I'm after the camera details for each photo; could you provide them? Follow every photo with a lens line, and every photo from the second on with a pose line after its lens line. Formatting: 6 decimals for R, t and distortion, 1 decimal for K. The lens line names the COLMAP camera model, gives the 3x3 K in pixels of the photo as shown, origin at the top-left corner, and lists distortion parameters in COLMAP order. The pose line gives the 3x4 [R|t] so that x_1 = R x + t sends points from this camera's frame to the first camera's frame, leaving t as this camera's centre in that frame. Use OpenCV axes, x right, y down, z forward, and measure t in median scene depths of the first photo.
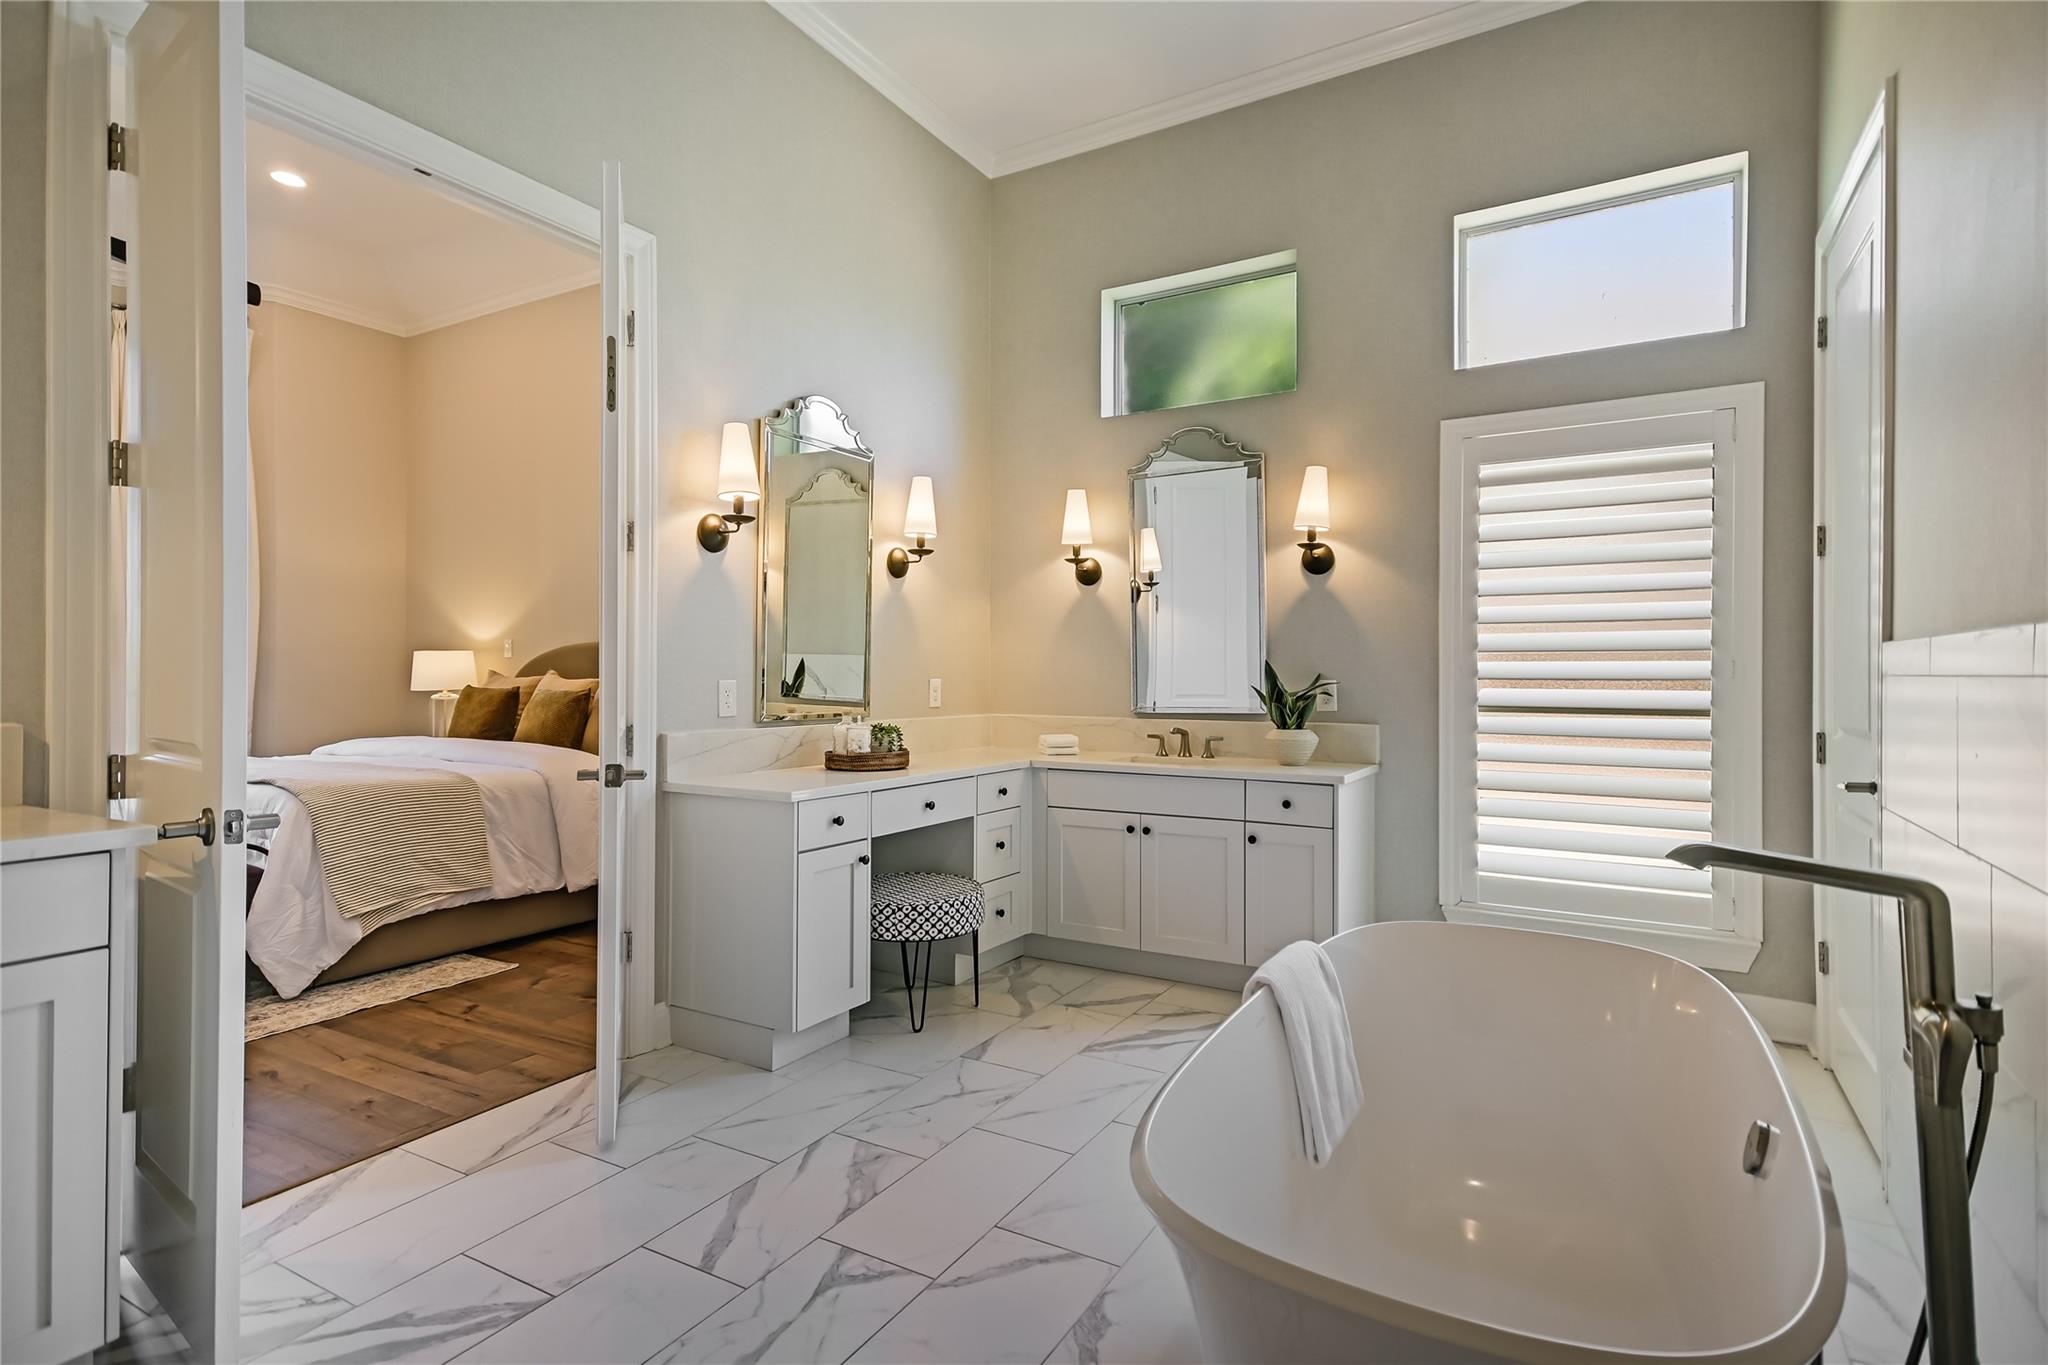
lens RADIAL K [[1021.9, 0, 1031.6], [0, 1021.9, 670.8], [0, 0, 1]] dist [0.019584, 0.000200]
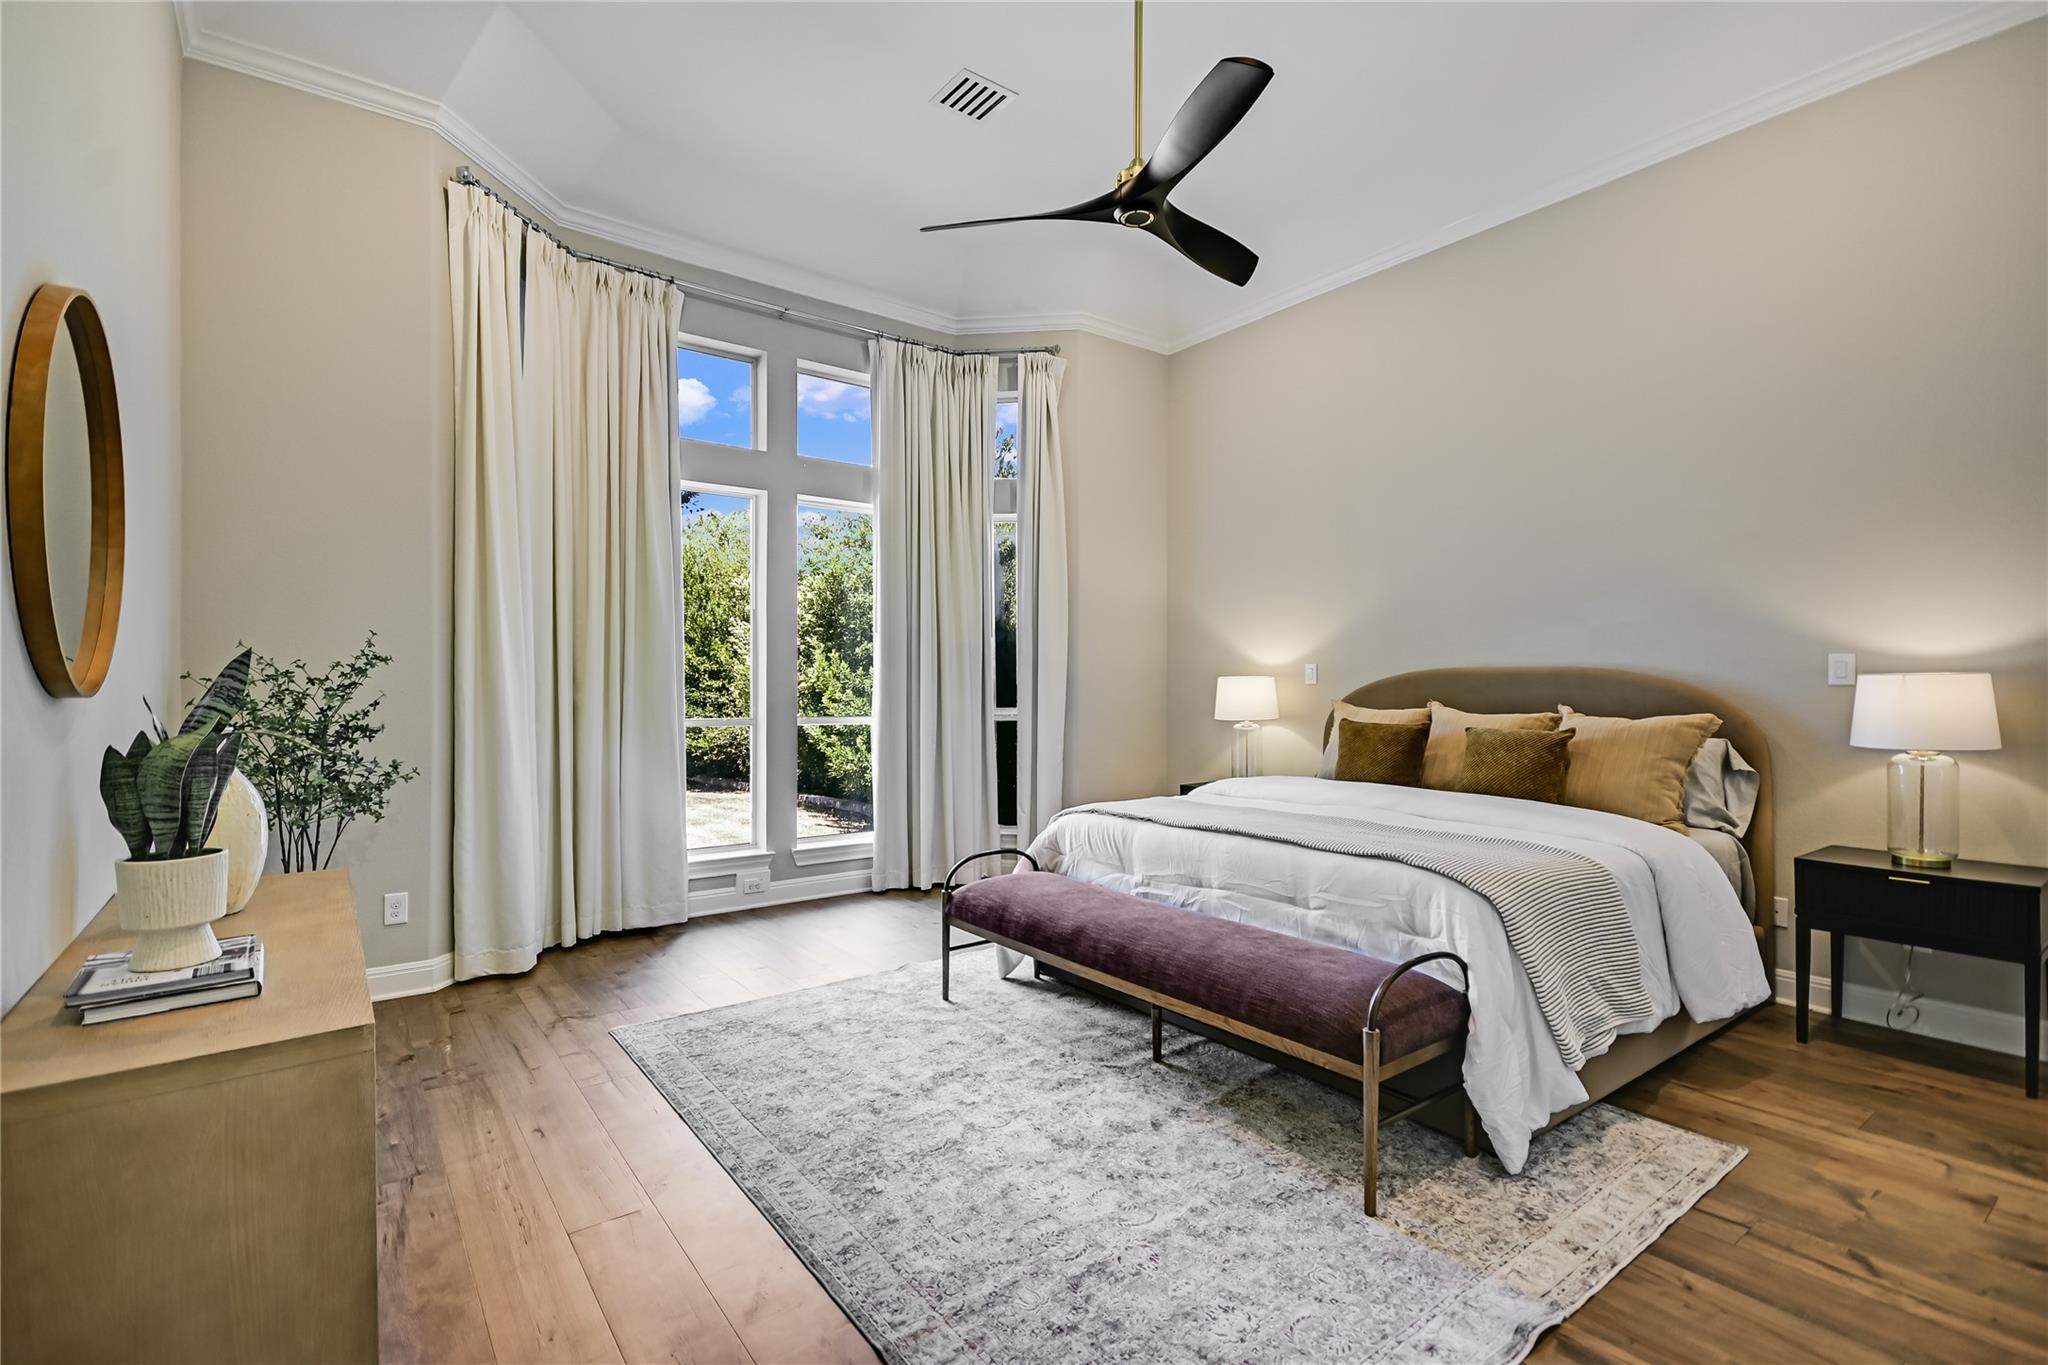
lens RADIAL K [[962.4, 0, 1020.7], [0, 962.4, 688.2], [0, 0, 1]] dist [0.017986, -0.000407]
pose [[0.911597, -0.003612, -0.411069, -0.484698], [0.006845, 0.999956, 0.006394, -0.019904], [0.411028, -0.008643, 0.911582, 0.153324]]
